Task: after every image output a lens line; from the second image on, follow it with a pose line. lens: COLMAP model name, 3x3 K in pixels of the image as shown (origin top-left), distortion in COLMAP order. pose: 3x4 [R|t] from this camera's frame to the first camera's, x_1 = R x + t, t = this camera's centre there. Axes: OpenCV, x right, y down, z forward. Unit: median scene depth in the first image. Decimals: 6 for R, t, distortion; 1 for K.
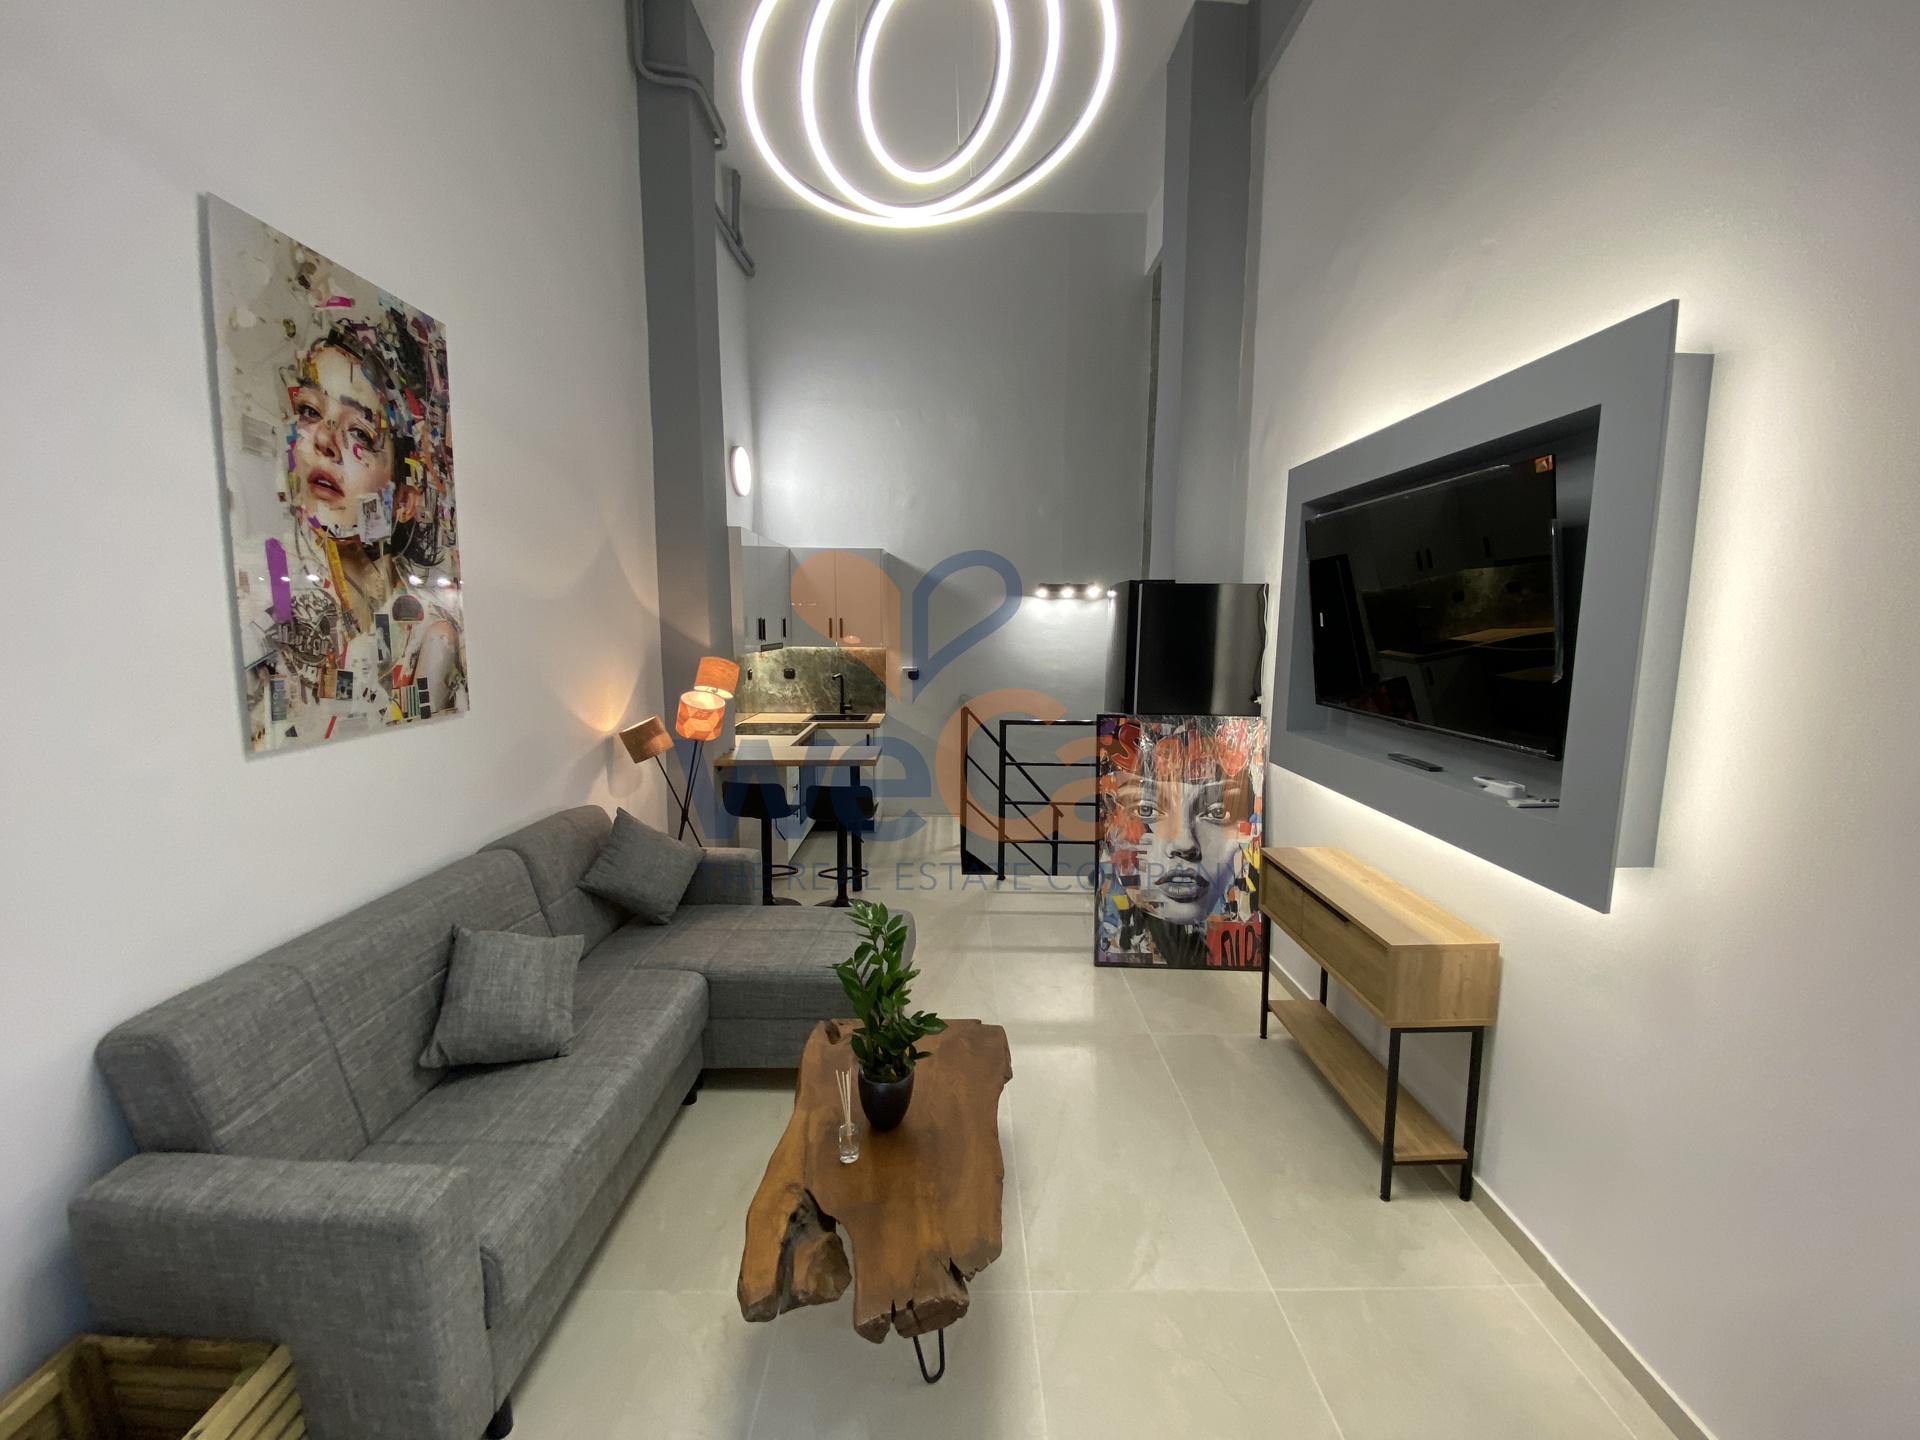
lens RADIAL K [[780.7, 0, 976.7], [0, 780.7, 730.0], [0, 0, 1]] dist [0.010983, -0.016222]
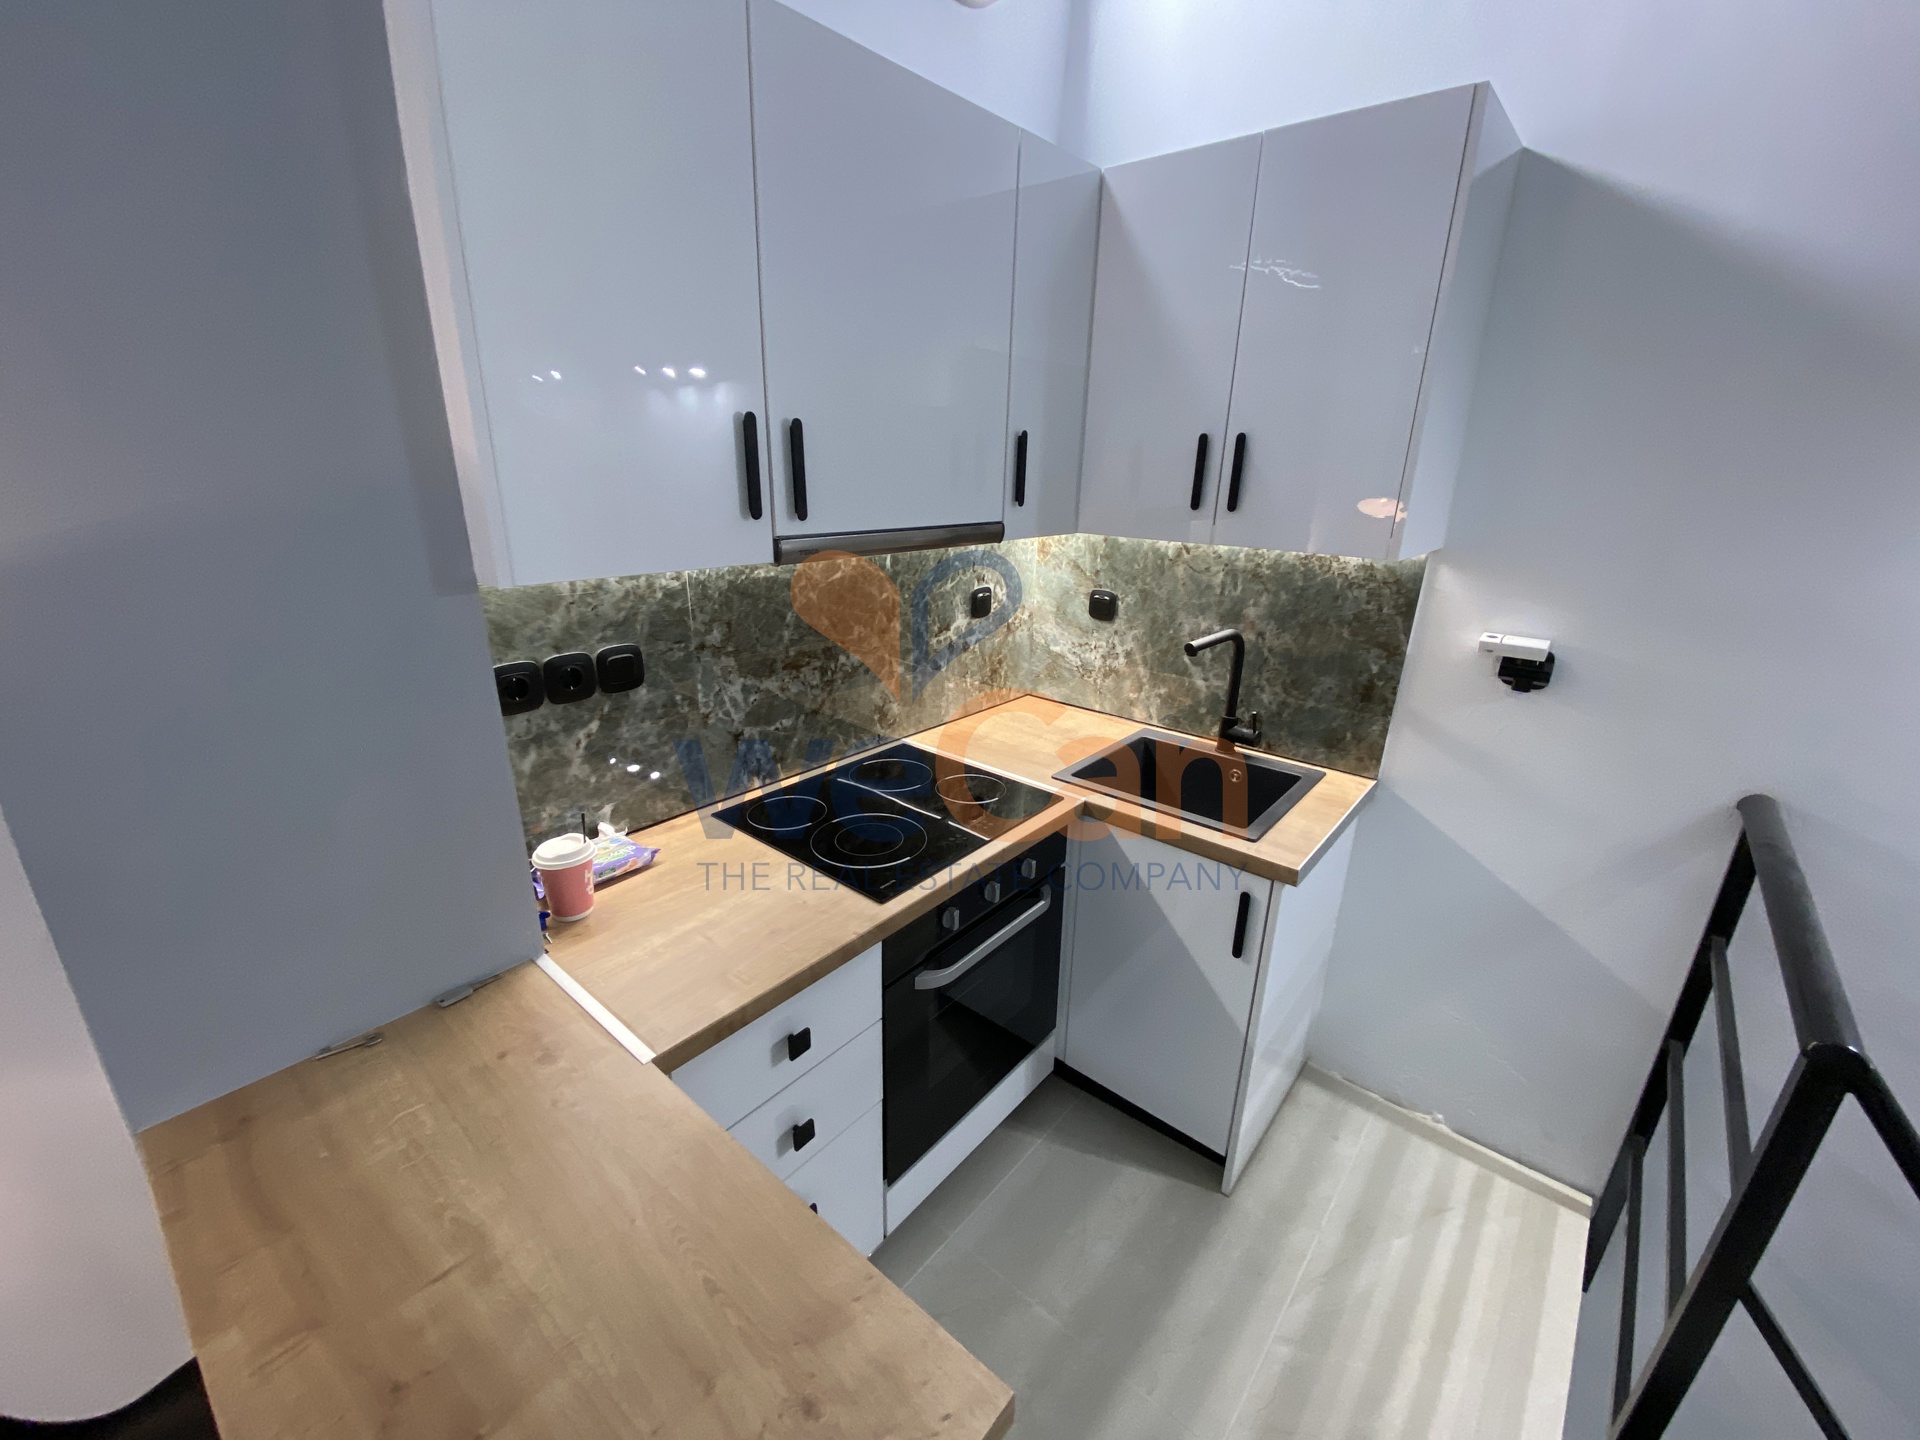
lens RADIAL K [[780.7, 0, 952.4], [0, 780.7, 718.2], [0, 0, 1]] dist [0.010983, -0.016222]
pose [[0.740748, 0.220131, -0.634692, -0.056118], [-0.110369, 0.971829, 0.208249, -0.092660], [0.662654, -0.084210, 0.744176, 0.713838]]
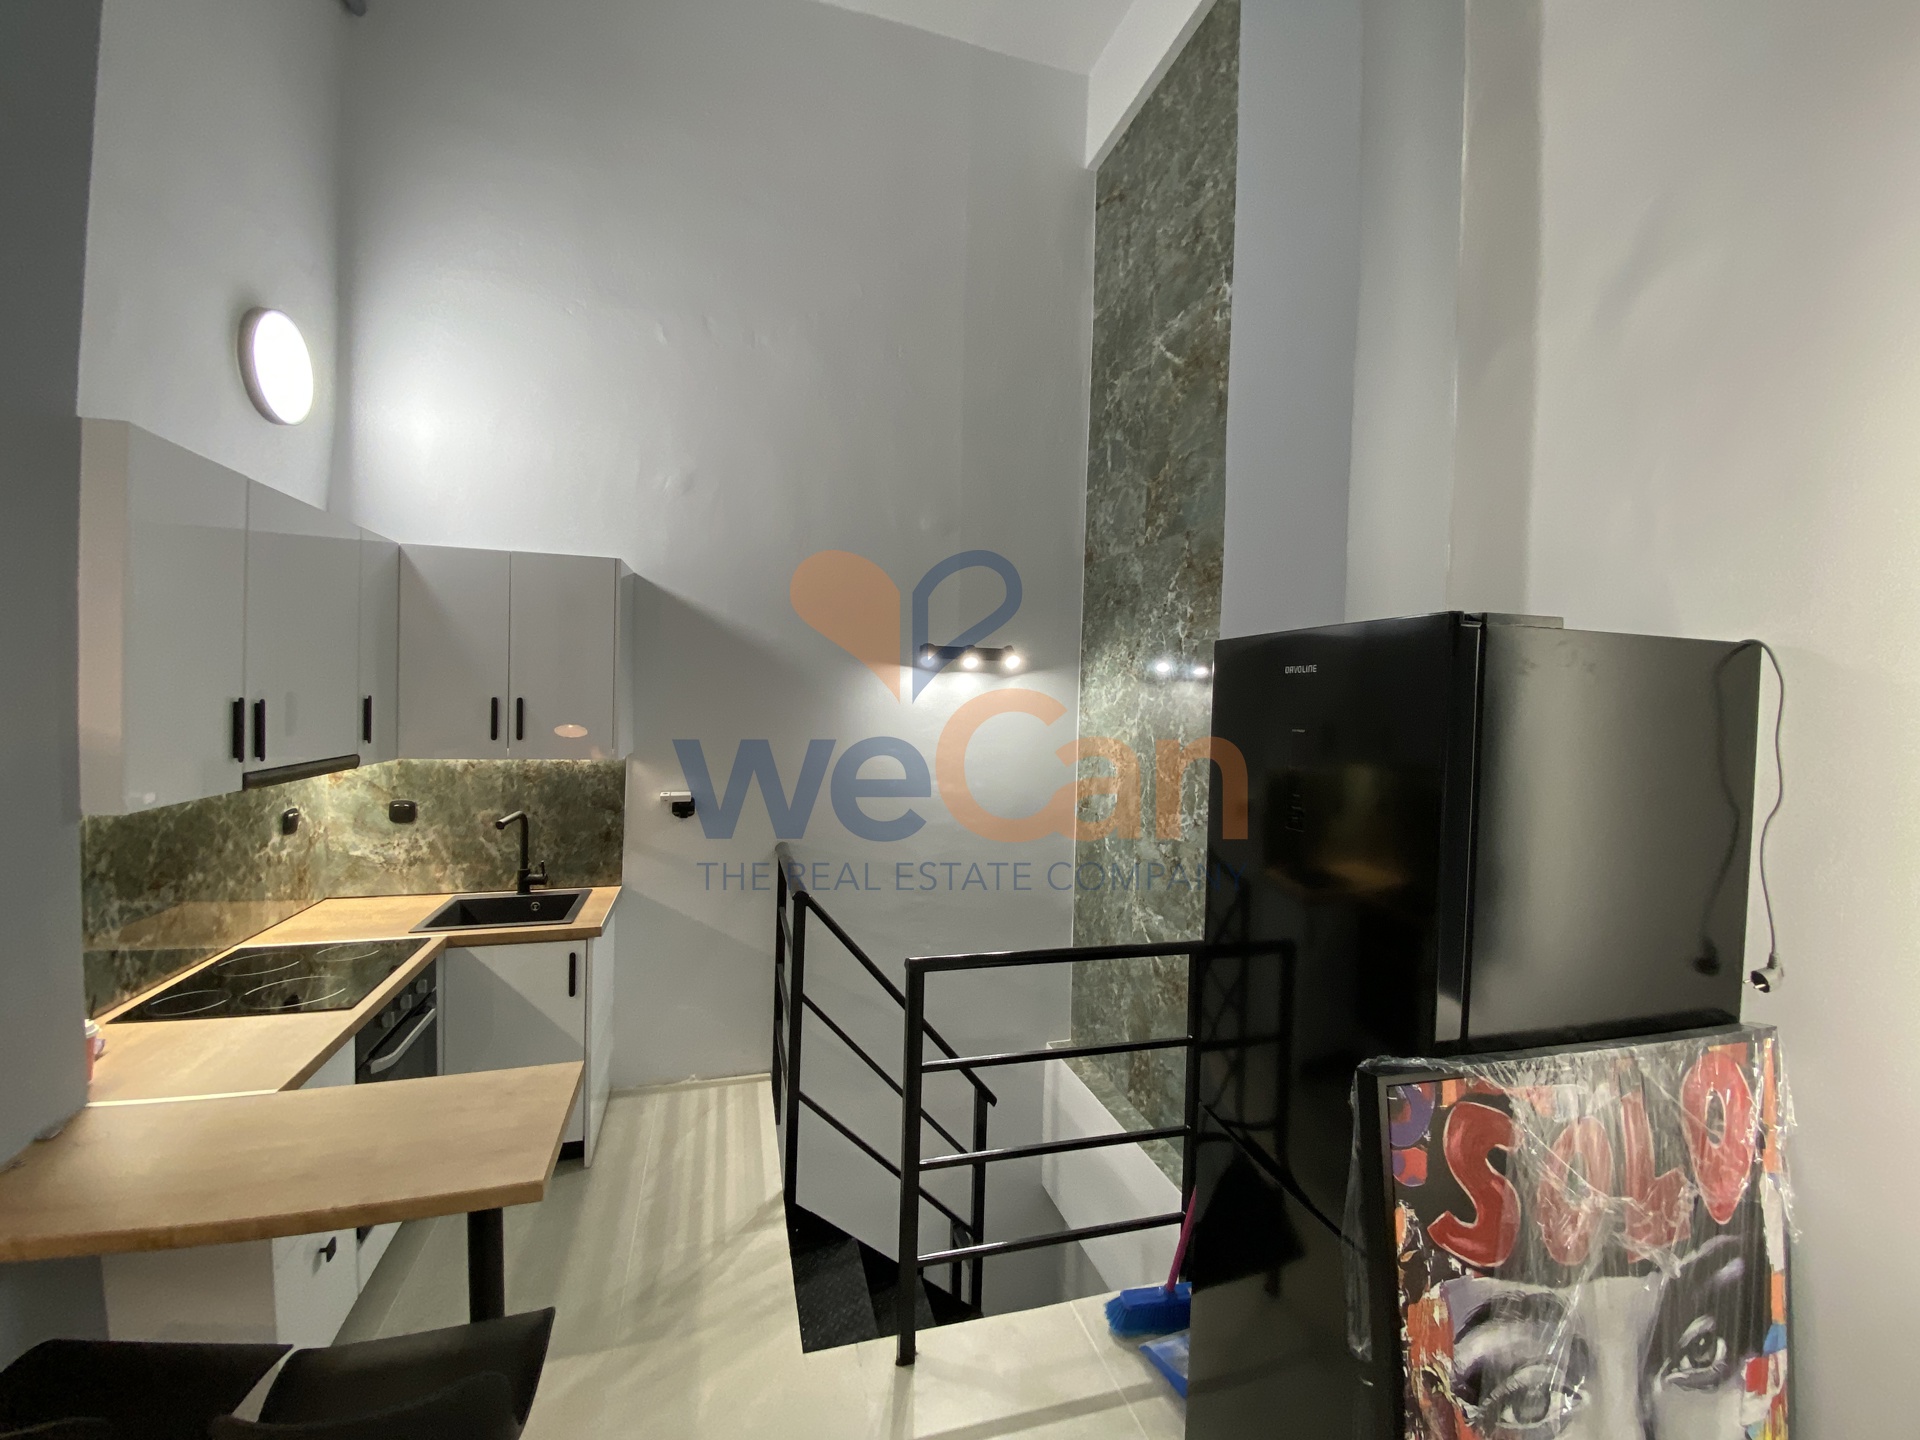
lens RADIAL K [[780.7, 0, 970.9], [0, 780.7, 722.2], [0, 0, 1]] dist [0.010983, -0.016222]
pose [[0.962112, 0.011971, 0.272390, -0.040263], [0.016853, 0.994514, -0.103234, -0.074673], [-0.272132, 0.103913, 0.956633, 0.467079]]
